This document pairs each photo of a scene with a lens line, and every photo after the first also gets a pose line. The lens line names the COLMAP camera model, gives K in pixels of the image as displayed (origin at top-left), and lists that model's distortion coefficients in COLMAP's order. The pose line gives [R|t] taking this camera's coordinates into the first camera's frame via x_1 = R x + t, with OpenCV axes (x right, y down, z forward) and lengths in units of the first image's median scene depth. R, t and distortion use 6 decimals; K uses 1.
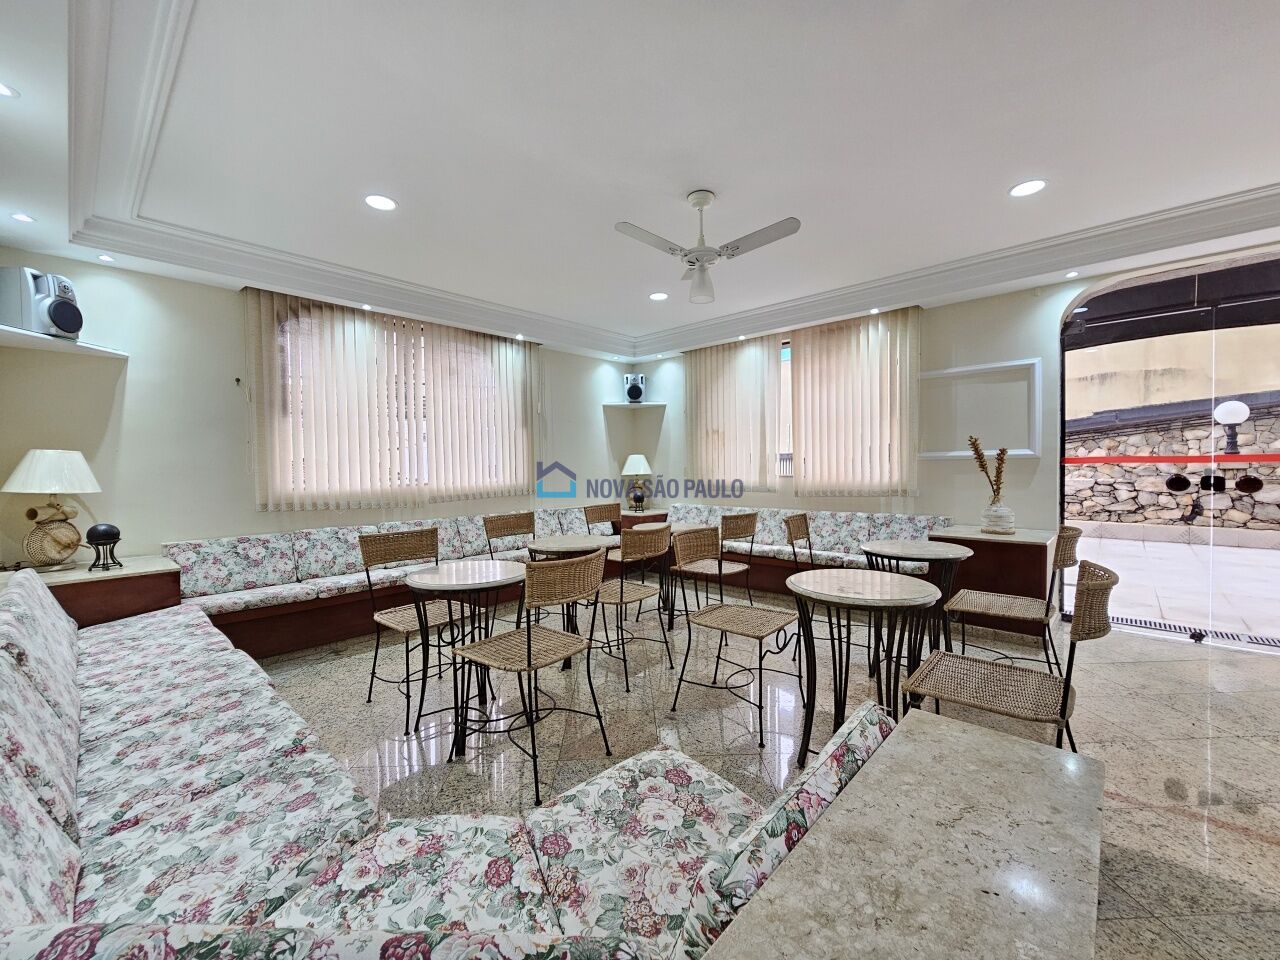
lens RADIAL K [[522.8, 0, 640.0], [0, 522.8, 480.0], [0, 0, 1]] dist [-0.000462, -0.000091]
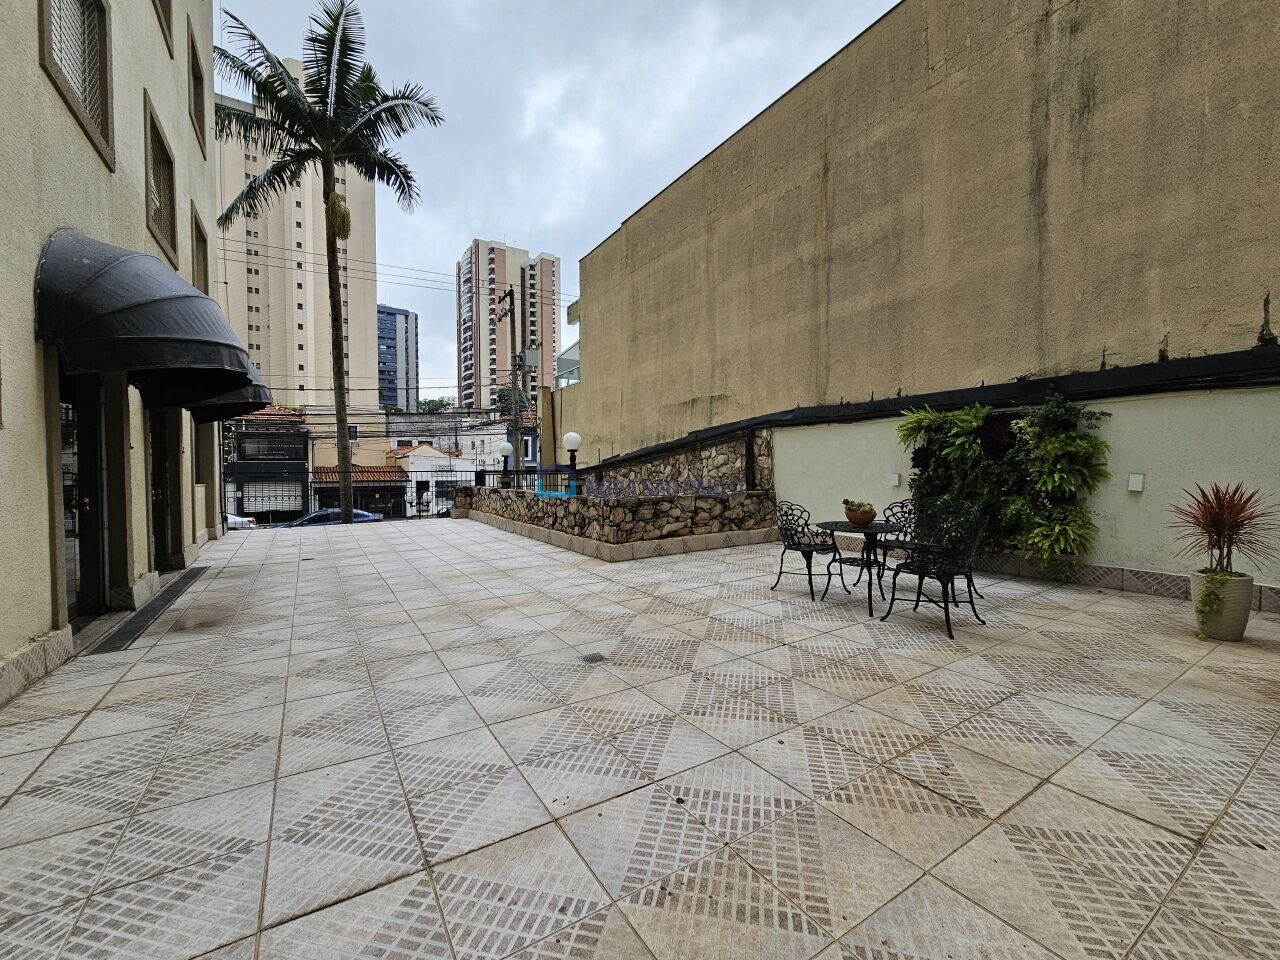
lens RADIAL K [[522.8, 0, 640.0], [0, 522.8, 480.0], [0, 0, 1]] dist [-0.000462, -0.000091]
pose [[0.965735, 0.013657, -0.259171, 1.154994], [-0.014497, 0.999894, -0.001330, -0.026036], [0.259126, 0.005041, 0.965830, -0.132331]]
